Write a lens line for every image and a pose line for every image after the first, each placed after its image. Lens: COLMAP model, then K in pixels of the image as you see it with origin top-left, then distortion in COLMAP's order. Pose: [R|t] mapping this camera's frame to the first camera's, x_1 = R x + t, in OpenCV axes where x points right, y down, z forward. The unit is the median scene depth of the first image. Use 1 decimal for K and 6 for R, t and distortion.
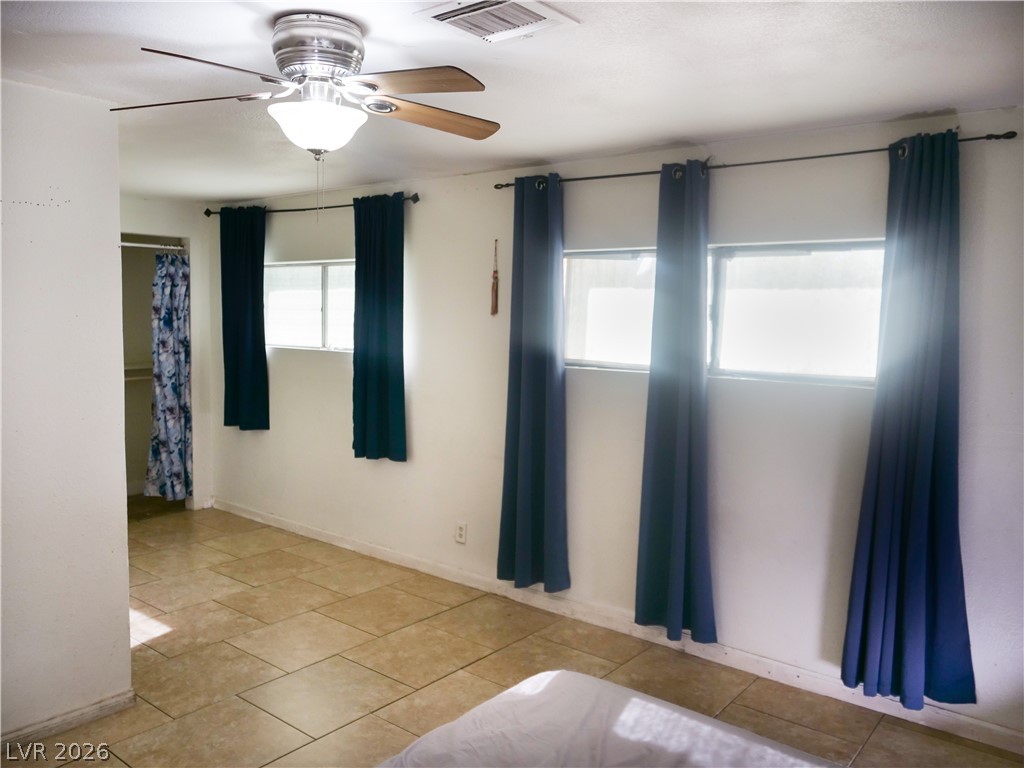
lens RADIAL K [[804.1, 0, 512.0], [0, 804.1, 384.0], [0, 0, 1]] dist [0.000931, 0.003376]
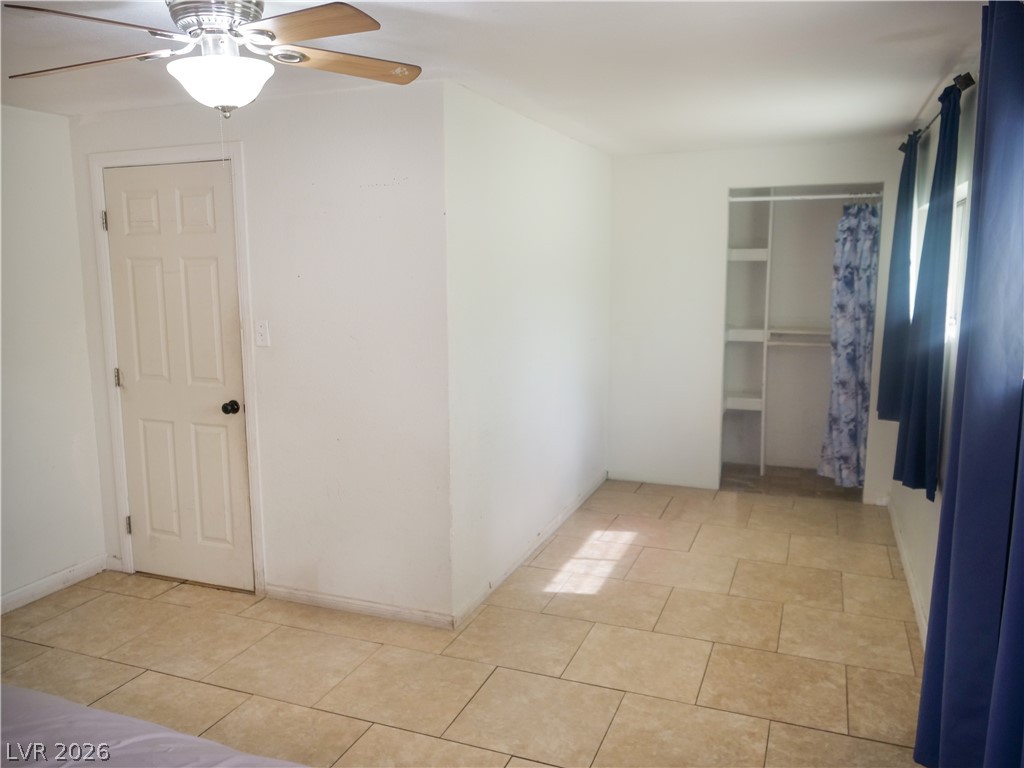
lens RADIAL K [[804.1, 0, 512.0], [0, 804.1, 384.0], [0, 0, 1]] dist [0.000931, 0.003376]
pose [[0.306224, 0.125895, -0.943598, 0.295999], [-0.082495, 0.990997, 0.105447, -0.030388], [0.948378, 0.045551, 0.313852, 0.385829]]
